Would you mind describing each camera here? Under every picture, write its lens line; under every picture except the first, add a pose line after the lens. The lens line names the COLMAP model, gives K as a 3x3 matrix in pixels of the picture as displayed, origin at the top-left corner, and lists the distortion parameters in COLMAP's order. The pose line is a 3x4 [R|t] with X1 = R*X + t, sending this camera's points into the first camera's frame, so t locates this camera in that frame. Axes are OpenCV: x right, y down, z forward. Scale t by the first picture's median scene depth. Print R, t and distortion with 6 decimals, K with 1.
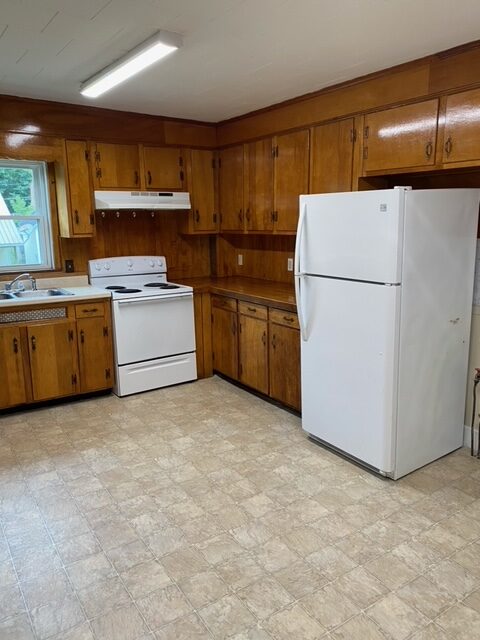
lens RADIAL K [[492.5, 0, 241.8], [0, 492.5, 324.1], [0, 0, 1]] dist [0.044476, -0.053776]
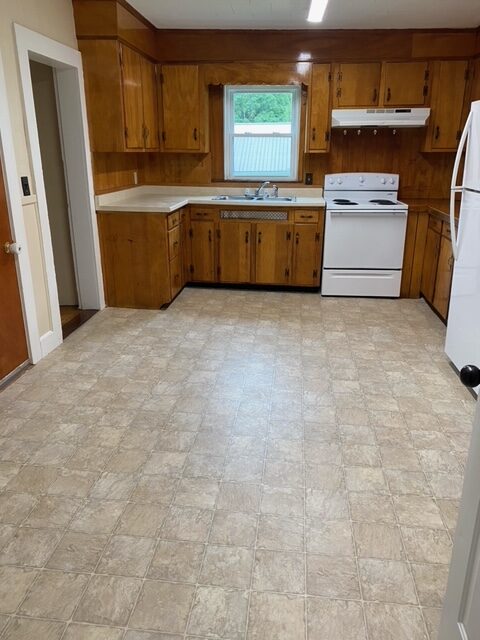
lens RADIAL K [[492.5, 0, 235.9], [0, 492.5, 326.7], [0, 0, 1]] dist [0.044476, -0.053776]
pose [[0.756552, 0.228552, -0.612693, 0.461433], [-0.144288, 0.972186, 0.184488, 0.045879], [0.637817, -0.051170, 0.768486, -0.043518]]
